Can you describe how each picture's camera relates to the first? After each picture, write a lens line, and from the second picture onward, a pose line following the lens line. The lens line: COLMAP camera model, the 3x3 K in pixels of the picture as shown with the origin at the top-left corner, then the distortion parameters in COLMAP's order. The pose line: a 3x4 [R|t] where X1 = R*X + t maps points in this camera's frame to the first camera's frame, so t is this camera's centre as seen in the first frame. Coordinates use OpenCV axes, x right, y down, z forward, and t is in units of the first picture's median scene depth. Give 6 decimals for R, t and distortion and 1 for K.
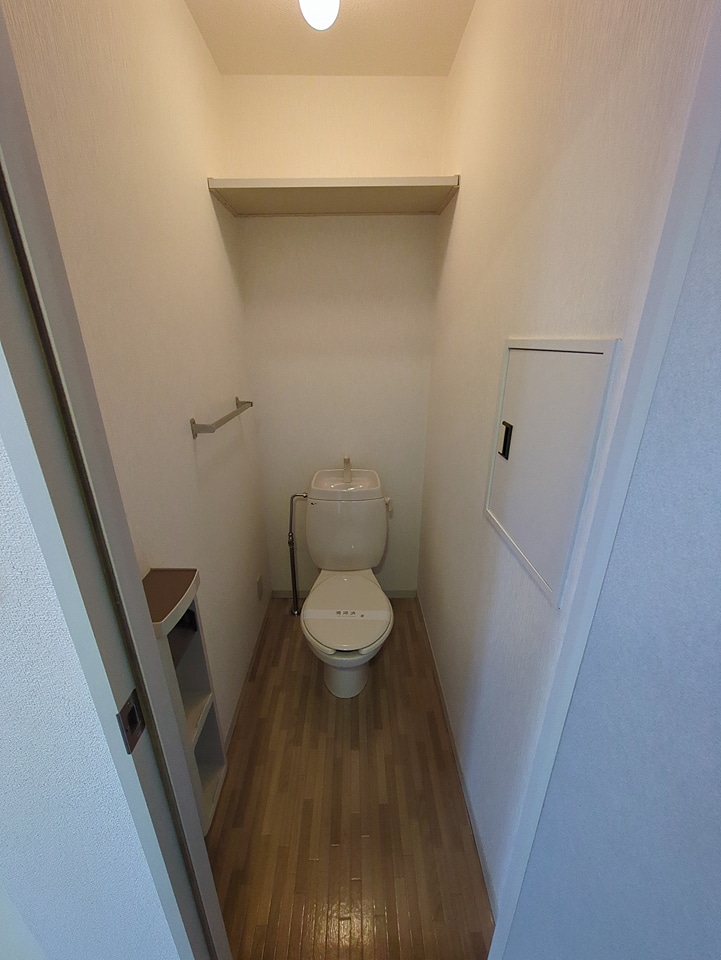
lens RADIAL K [[378.8, 0, 360.5], [0, 378.8, 480.0], [0, 0, 1]] dist [-0.000192, 0.000032]
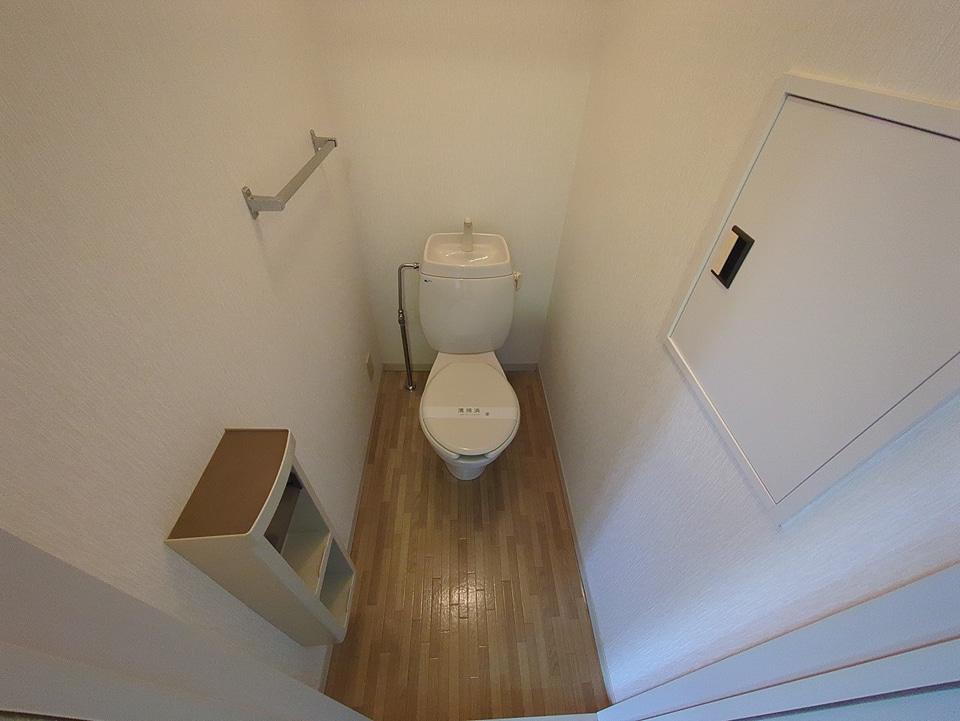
lens RADIAL K [[378.8, 0, 481.8], [0, 378.8, 360.2], [0, 0, 1]] dist [-0.000192, 0.000032]
pose [[0.998991, 0.004743, 0.044669, -0.047528], [-0.021606, 0.922561, 0.385246, -0.107613], [-0.039383, -0.385823, 0.921732, 0.195983]]
